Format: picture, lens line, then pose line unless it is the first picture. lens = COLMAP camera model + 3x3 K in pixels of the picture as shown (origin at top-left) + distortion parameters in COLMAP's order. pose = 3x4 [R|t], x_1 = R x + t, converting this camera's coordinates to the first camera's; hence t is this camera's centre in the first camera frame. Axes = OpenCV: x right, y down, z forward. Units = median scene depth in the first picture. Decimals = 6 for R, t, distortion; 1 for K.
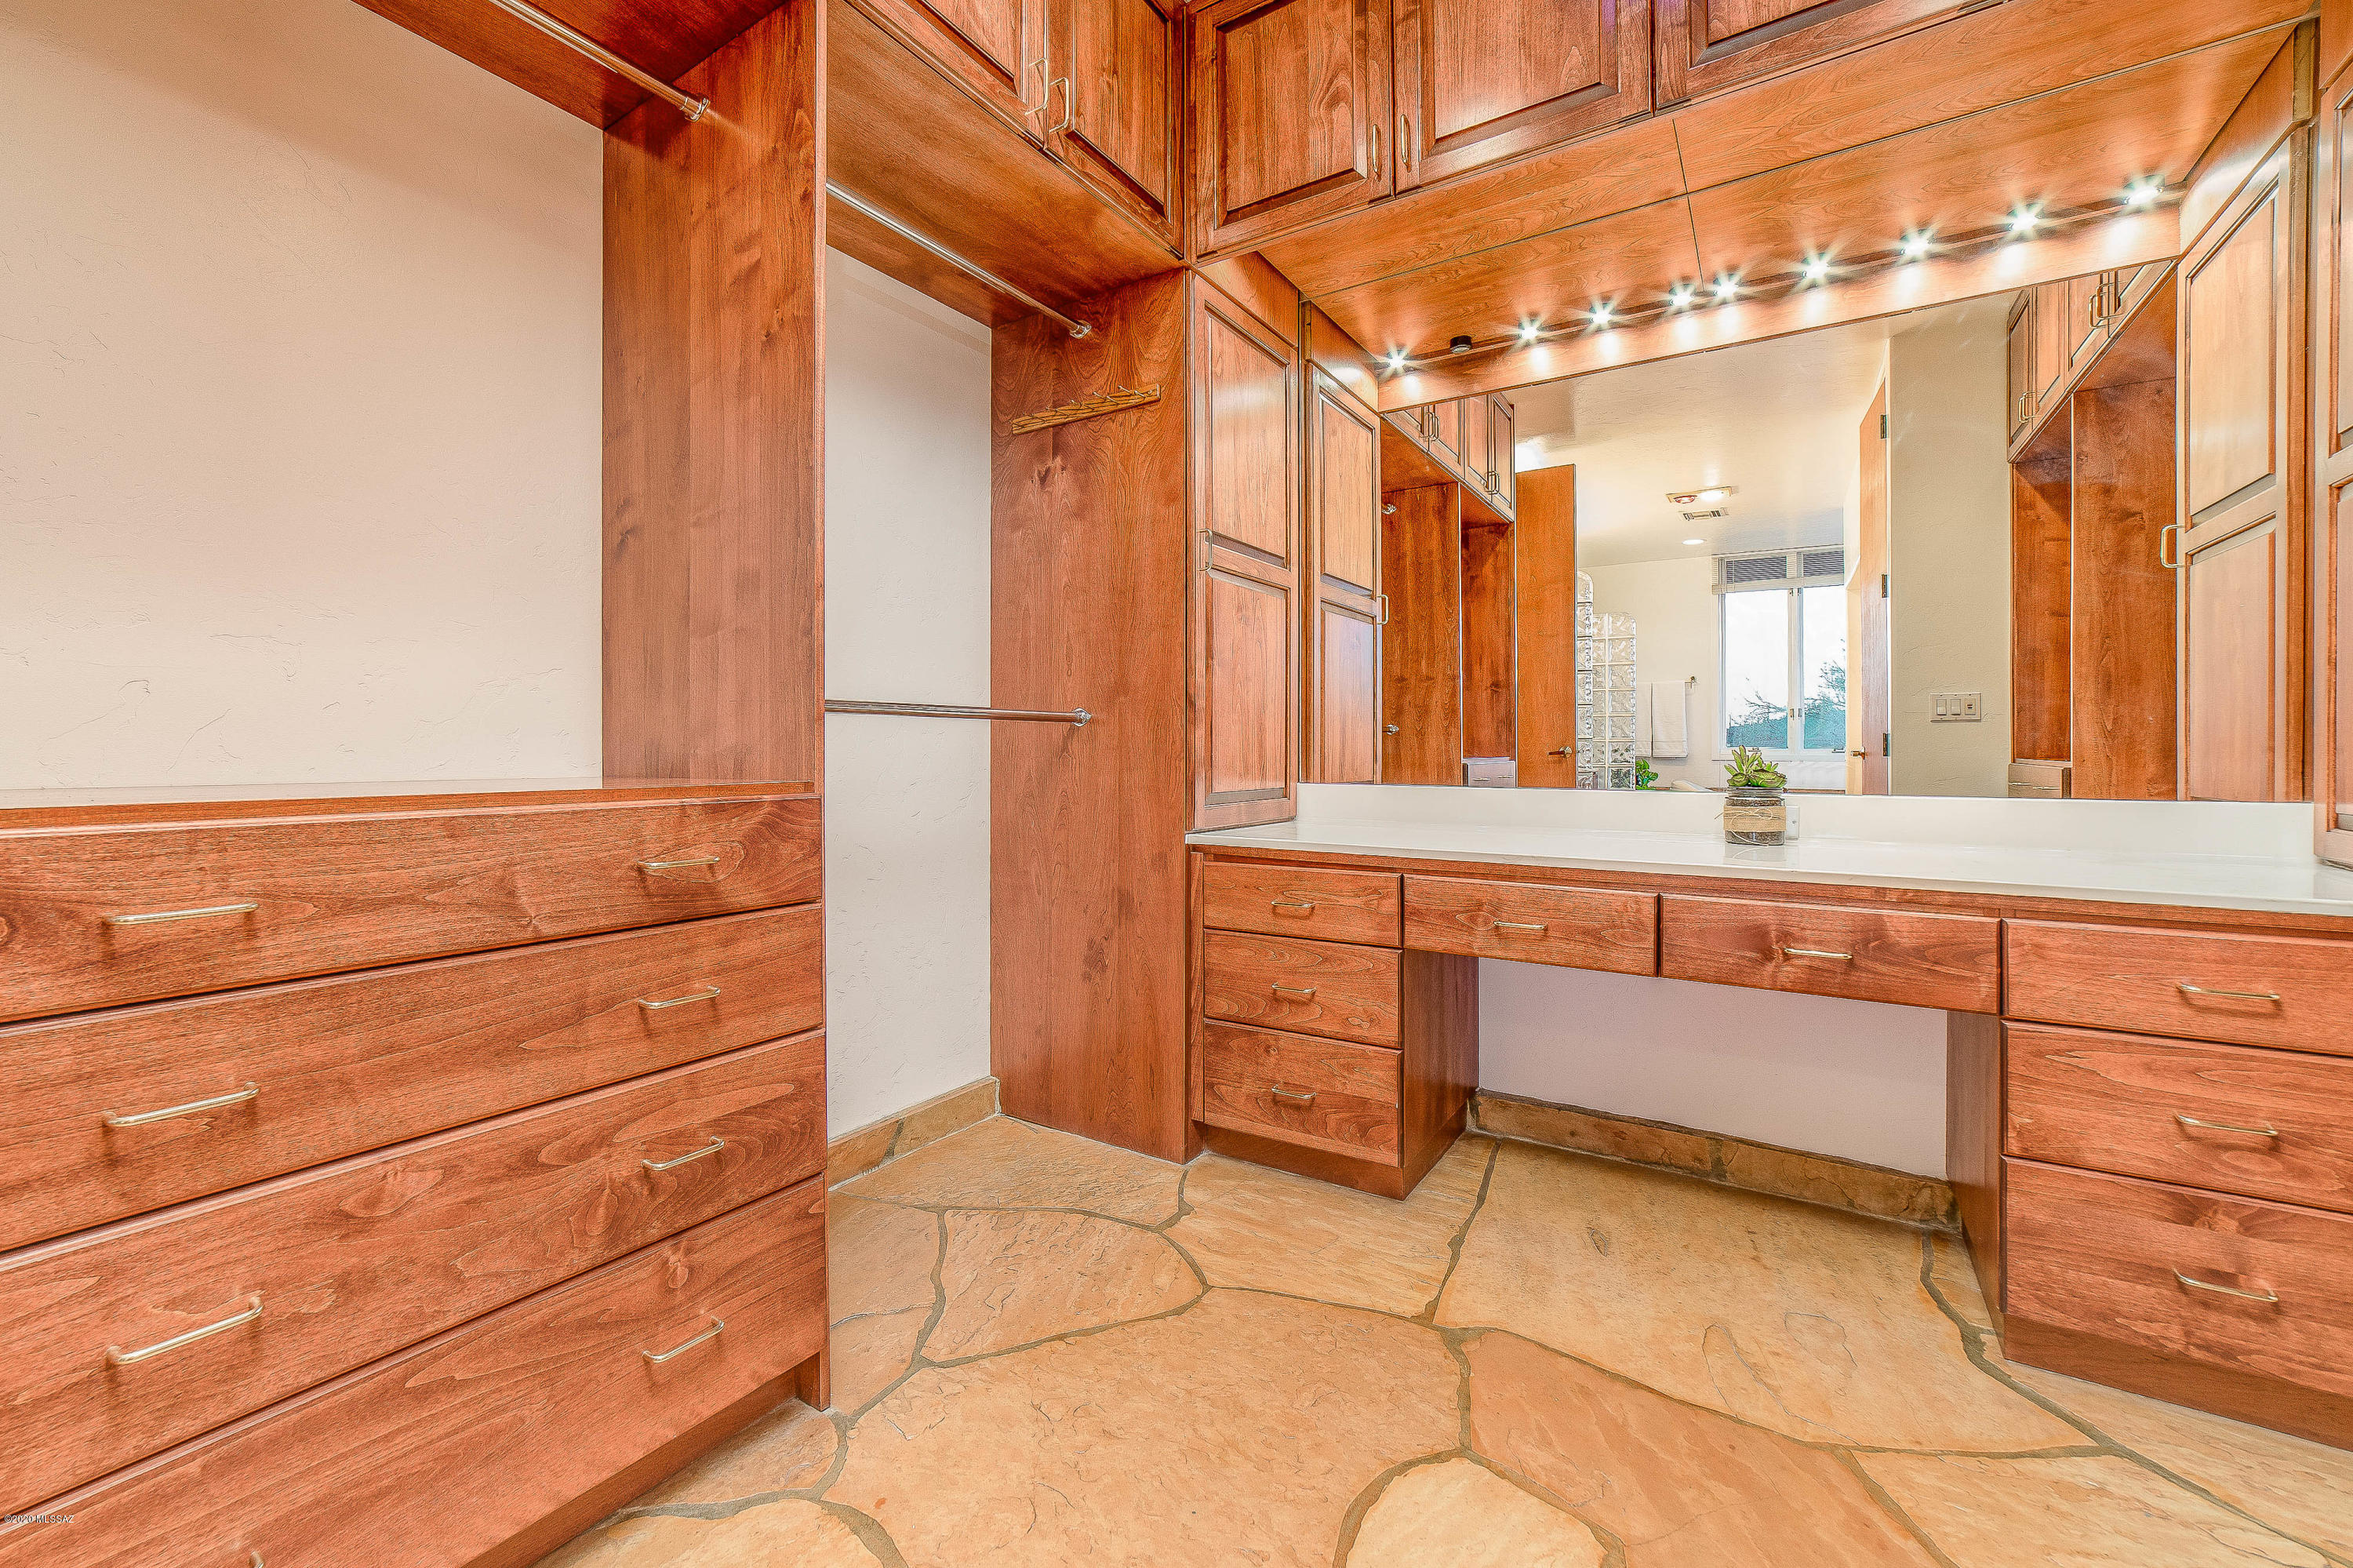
lens RADIAL K [[951.5, 0, 1189.8], [0, 951.5, 759.7], [0, 0, 1]] dist [-0.037144, 0.022692]
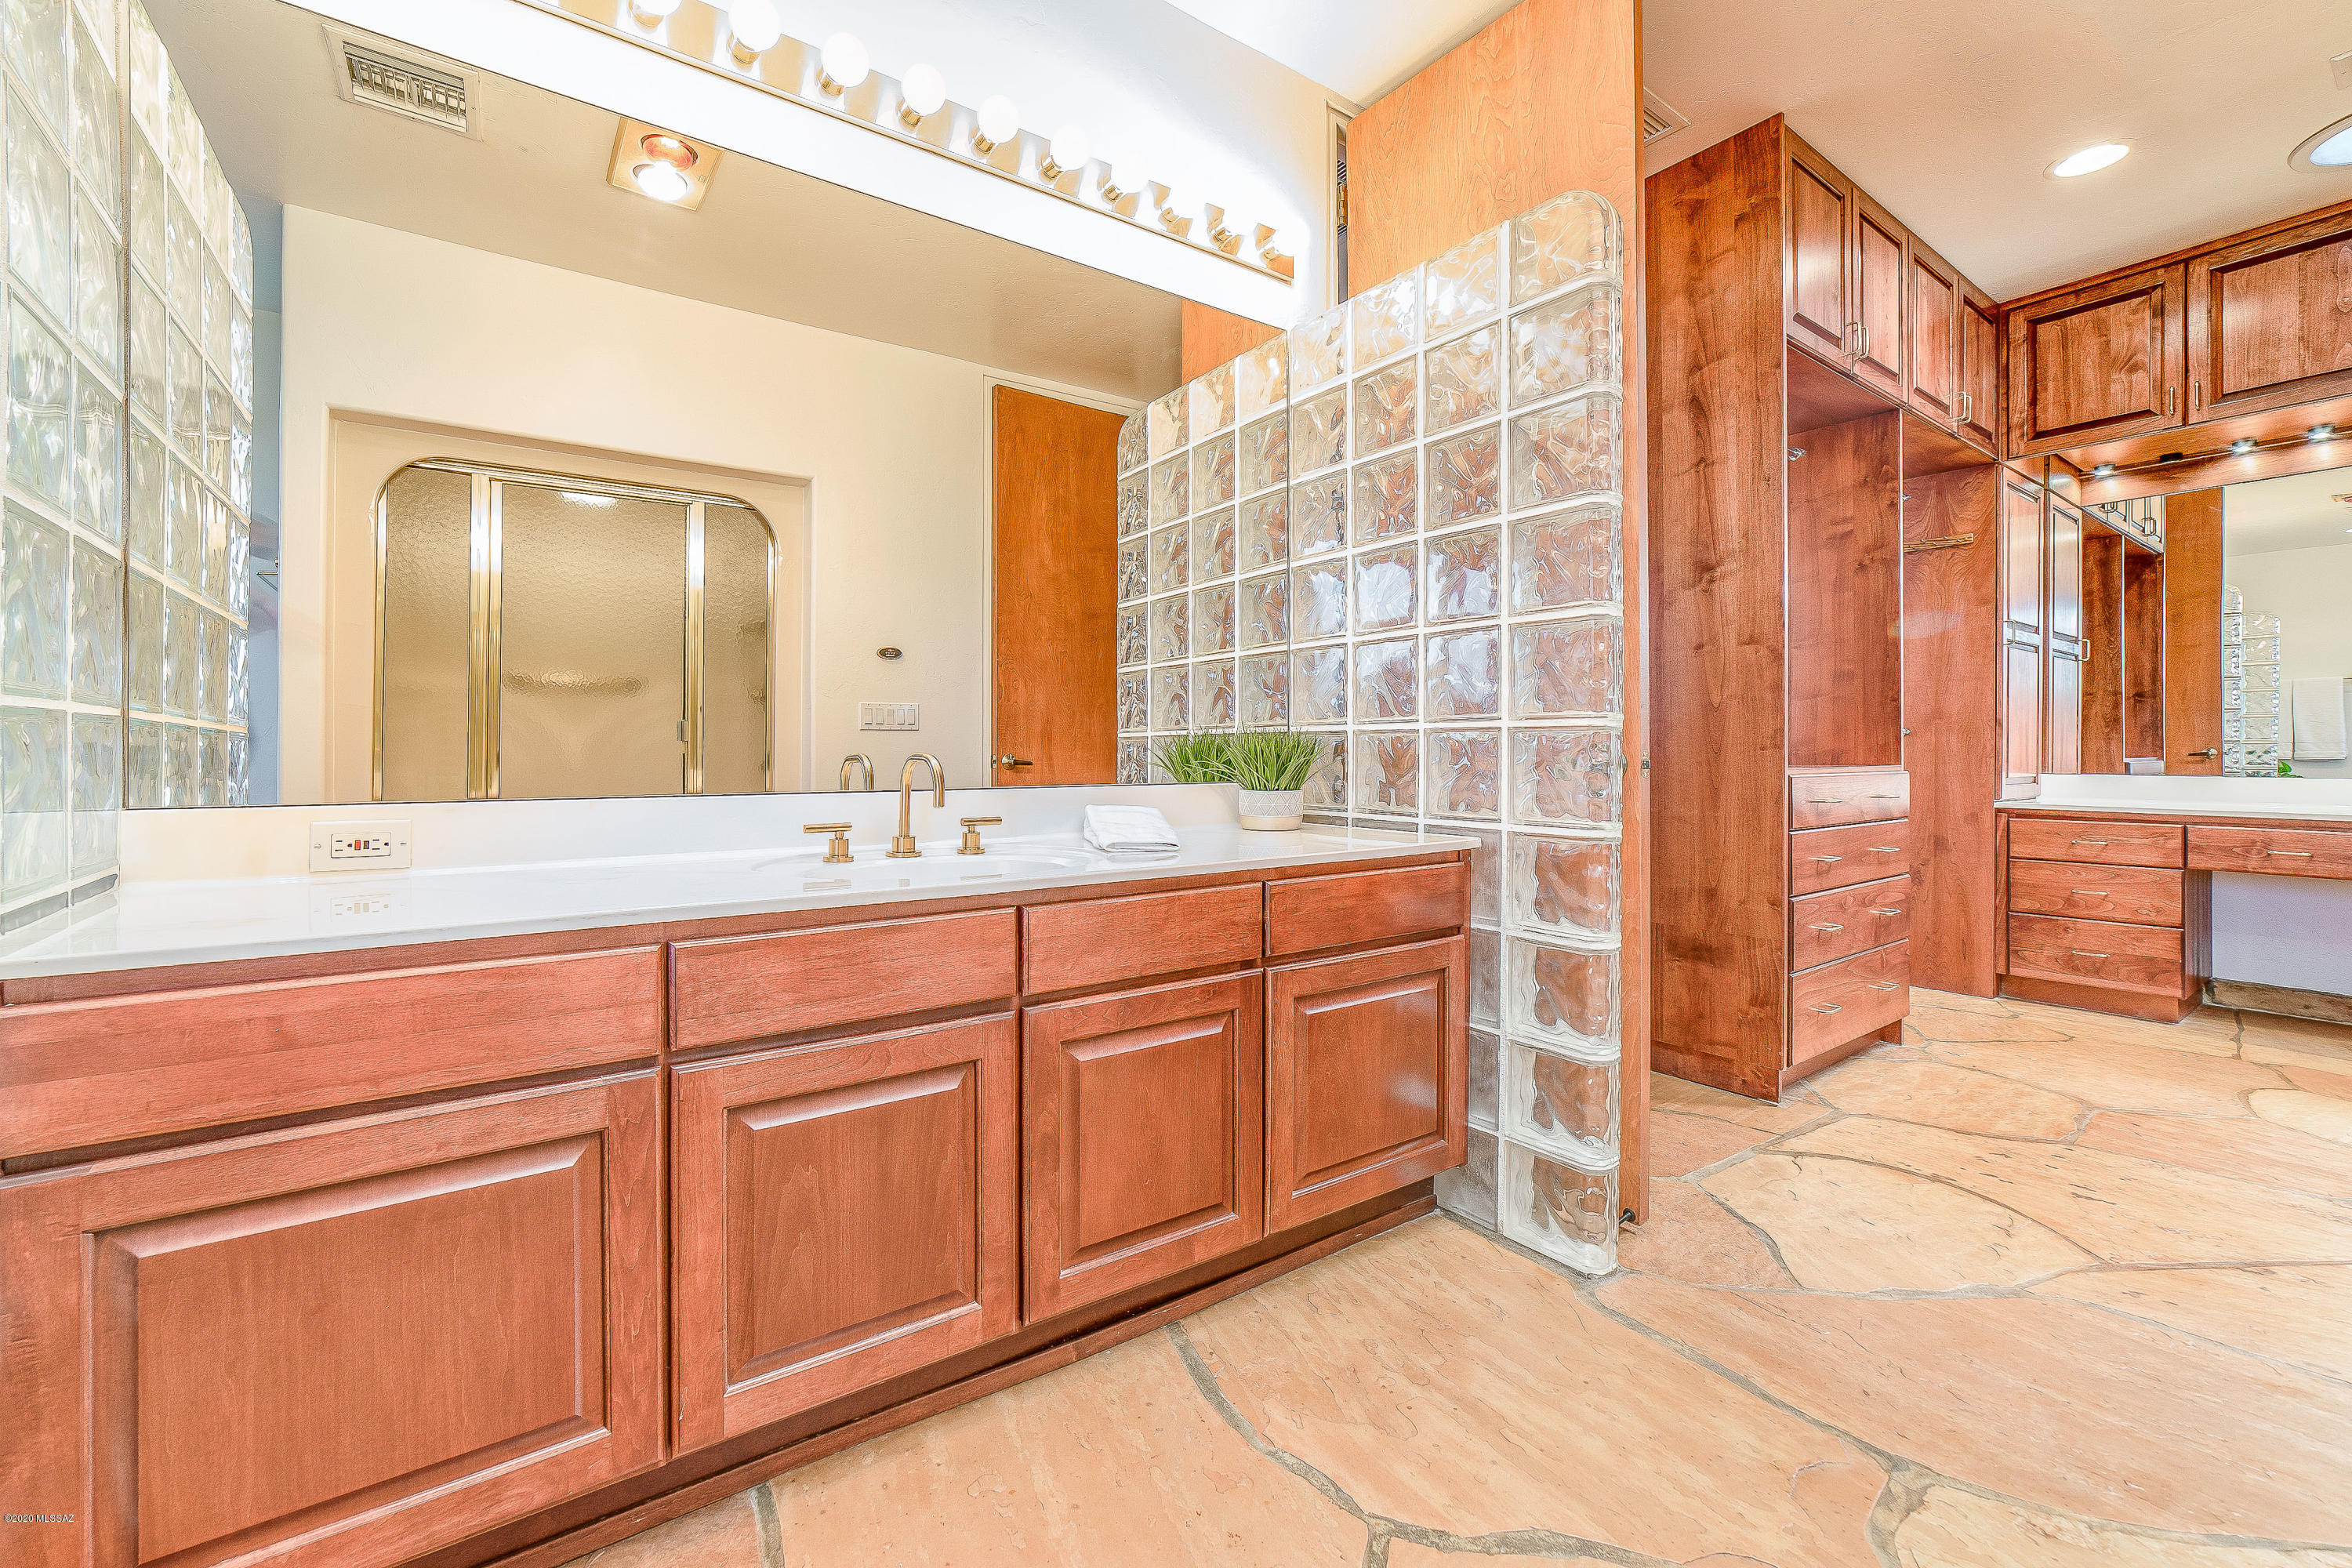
lens RADIAL K [[968.2, 0, 1168.1], [0, 968.2, 761.9], [0, 0, 1]] dist [-0.021004, 0.008784]
pose [[0.930070, 0.004352, -0.367358, -0.742979], [-0.003349, 0.999989, 0.003367, 0.006589], [0.367368, -0.001901, 0.930074, -1.114873]]
